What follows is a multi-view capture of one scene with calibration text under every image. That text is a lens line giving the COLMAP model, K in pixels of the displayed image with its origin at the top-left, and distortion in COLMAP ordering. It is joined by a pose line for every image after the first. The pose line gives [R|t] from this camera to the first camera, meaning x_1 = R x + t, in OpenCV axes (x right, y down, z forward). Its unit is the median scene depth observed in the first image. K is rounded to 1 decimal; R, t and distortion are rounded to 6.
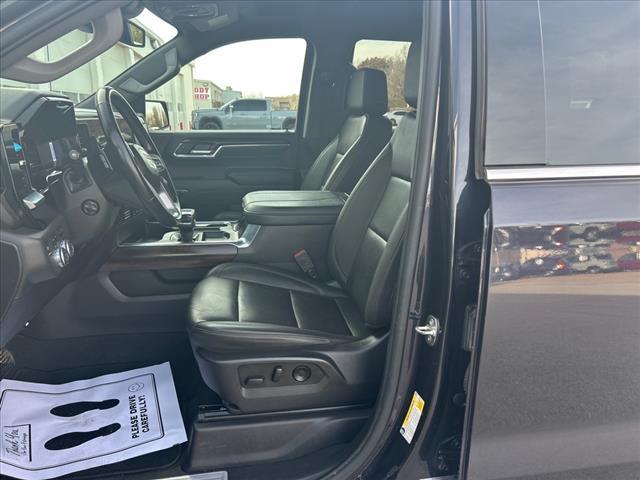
lens RADIAL K [[488.9, 0, 320.7], [0, 488.9, 237.7], [0, 0, 1]] dist [0.003394, -0.000455]
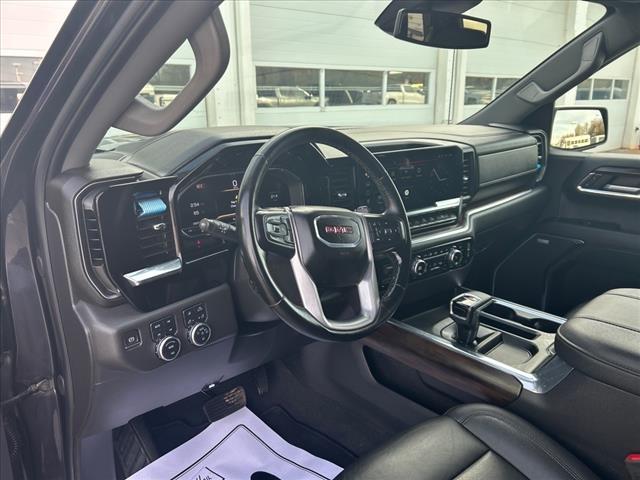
lens RADIAL K [[488.9, 0, 322.0], [0, 488.9, 240.4], [0, 0, 1]] dist [0.003394, -0.000455]
pose [[0.532794, 0.220856, -0.816917, 0.082231], [-0.193237, 0.971591, 0.136644, -0.107551], [0.823887, 0.085055, 0.560335, 0.276259]]
